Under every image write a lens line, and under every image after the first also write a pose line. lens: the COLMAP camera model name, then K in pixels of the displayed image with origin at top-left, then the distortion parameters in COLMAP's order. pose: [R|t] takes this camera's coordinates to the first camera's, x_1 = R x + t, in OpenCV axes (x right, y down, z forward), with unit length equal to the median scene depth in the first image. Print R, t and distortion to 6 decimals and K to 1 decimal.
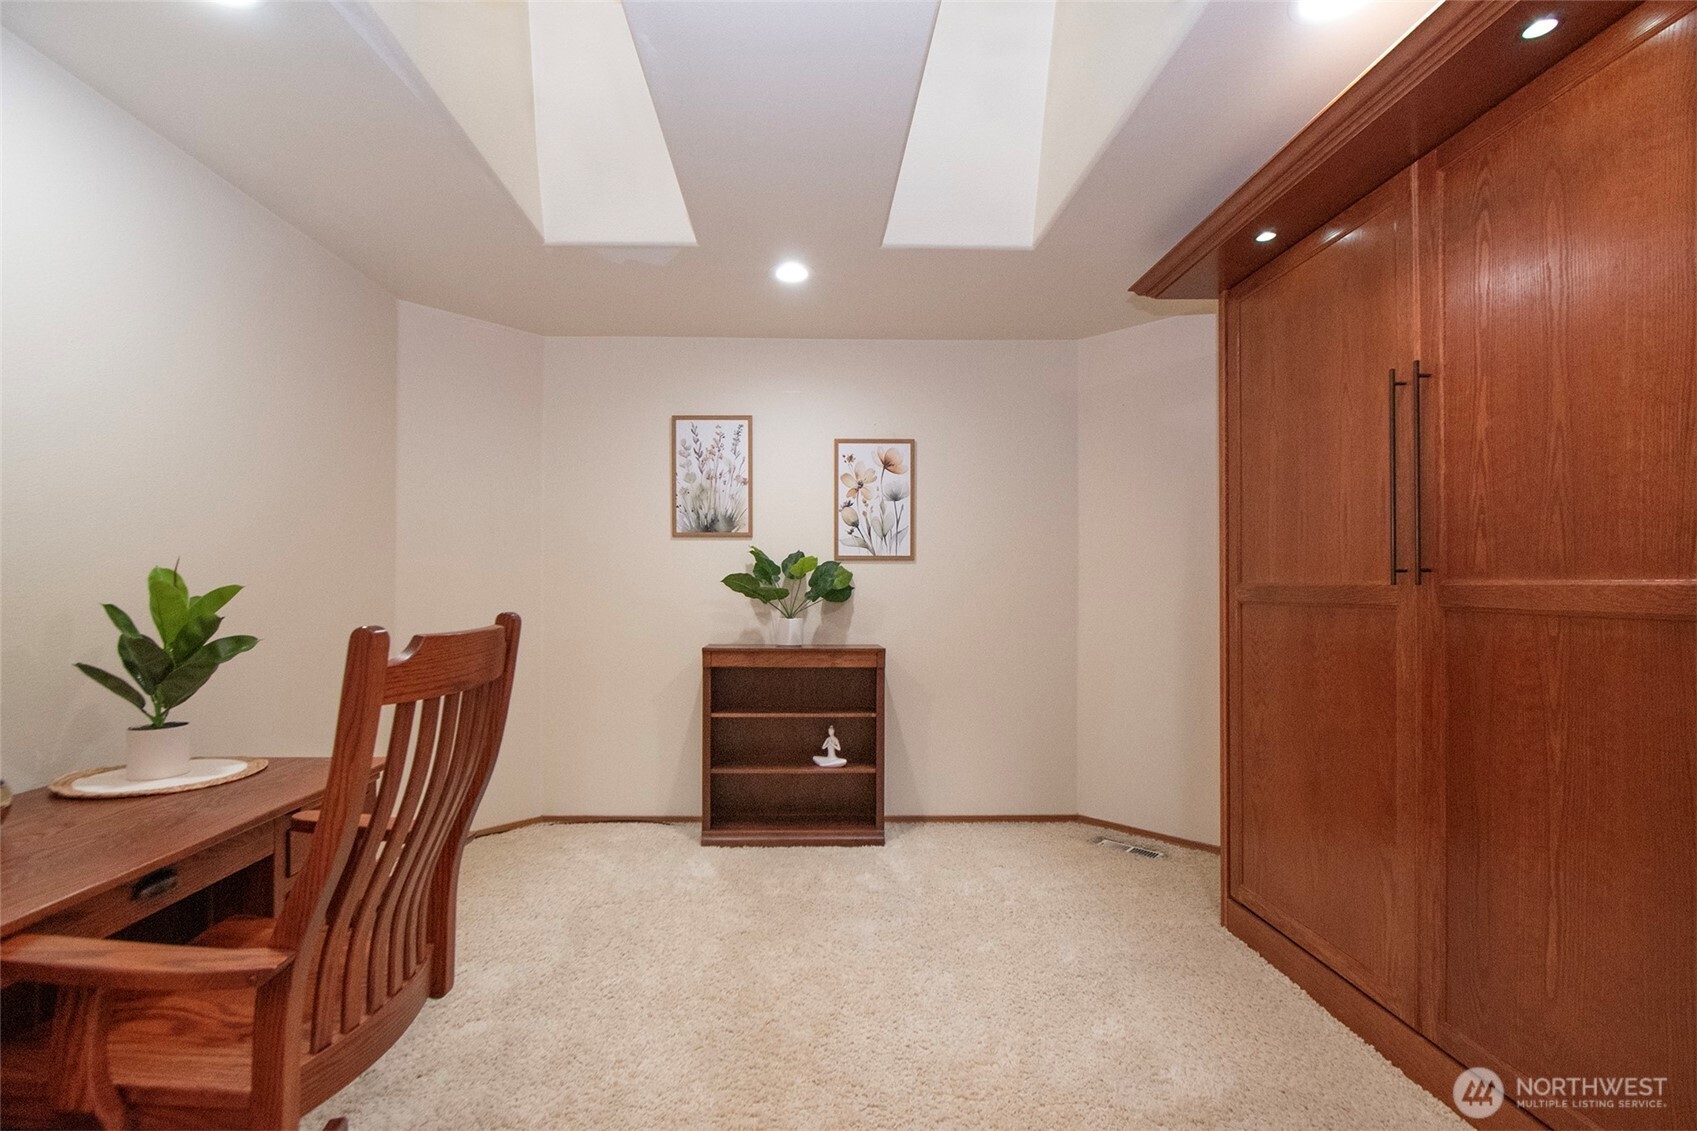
lens RADIAL K [[762.1, 0, 848.8], [0, 762.1, 568.2], [0, 0, 1]] dist [0.002232, -0.001244]
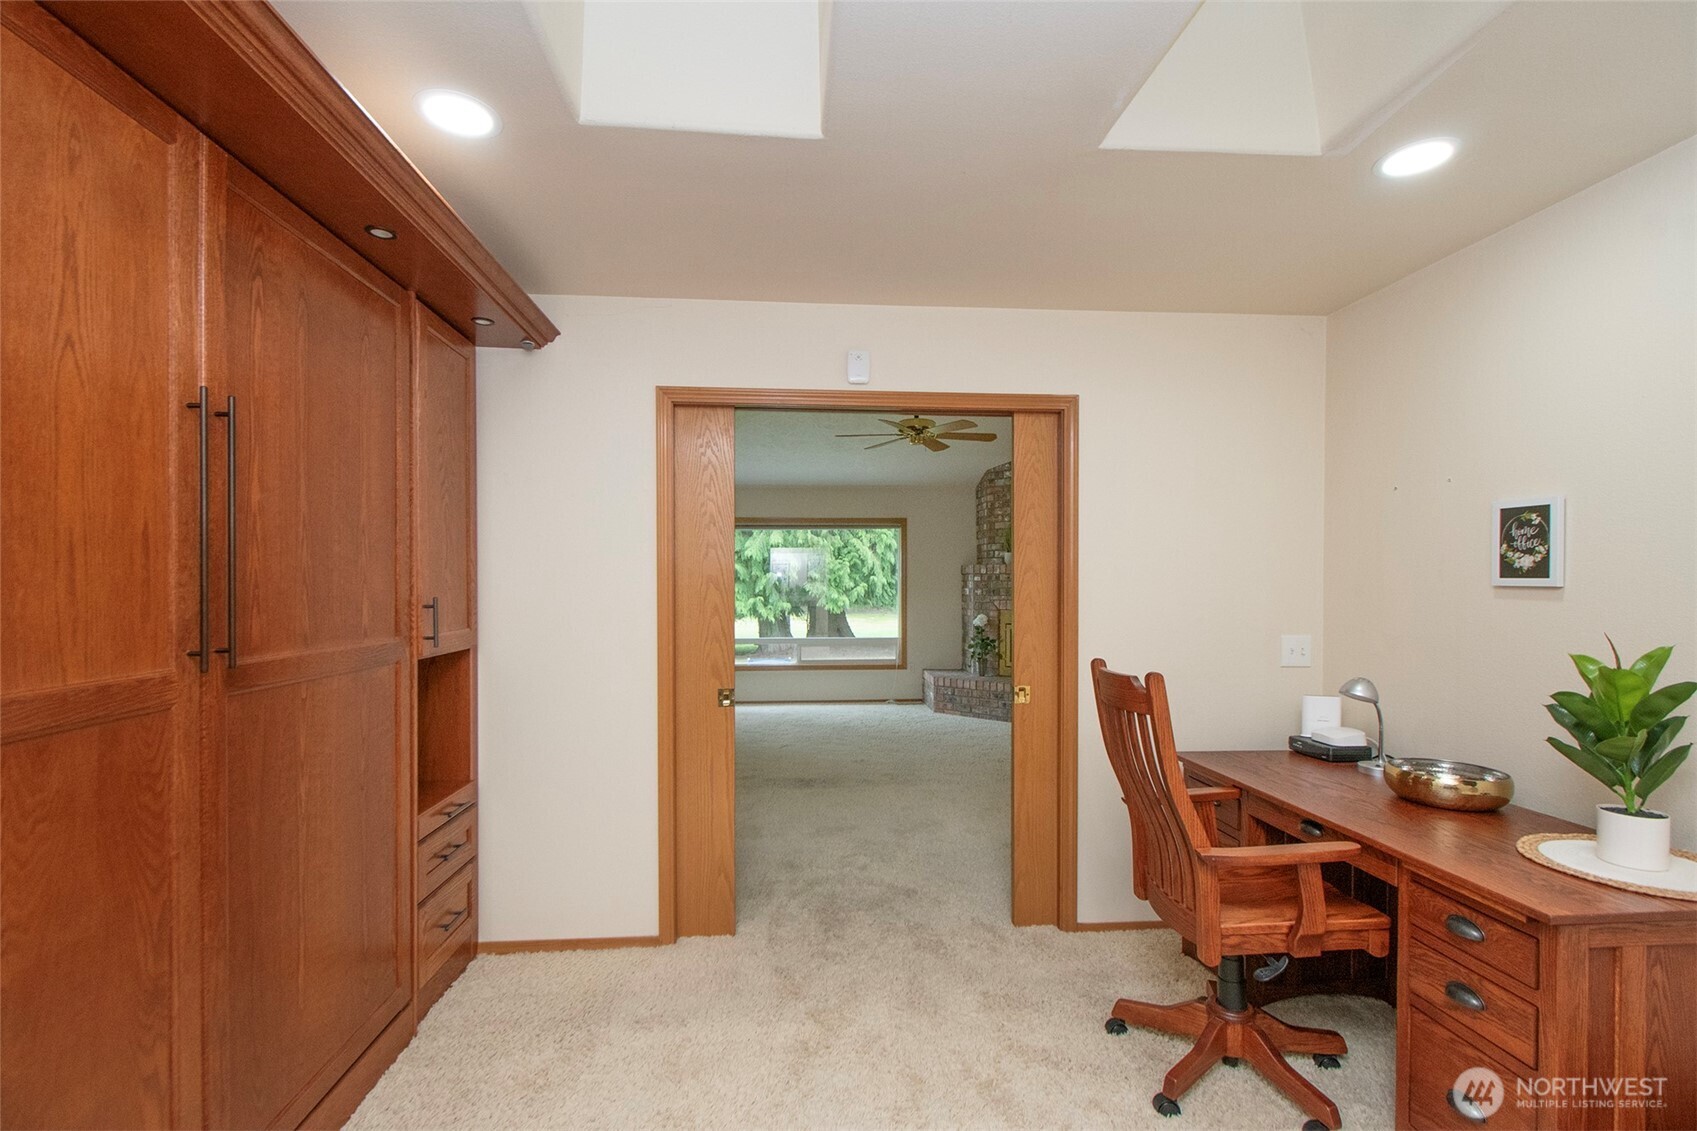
lens RADIAL K [[762.1, 0, 842.6], [0, 762.1, 574.0], [0, 0, 1]] dist [0.002232, -0.001244]
pose [[-0.999947, -0.003058, -0.009877, 0.097672], [-0.002709, 0.999376, -0.035217, -0.057476], [0.009979, -0.035188, -0.999331, 2.000180]]
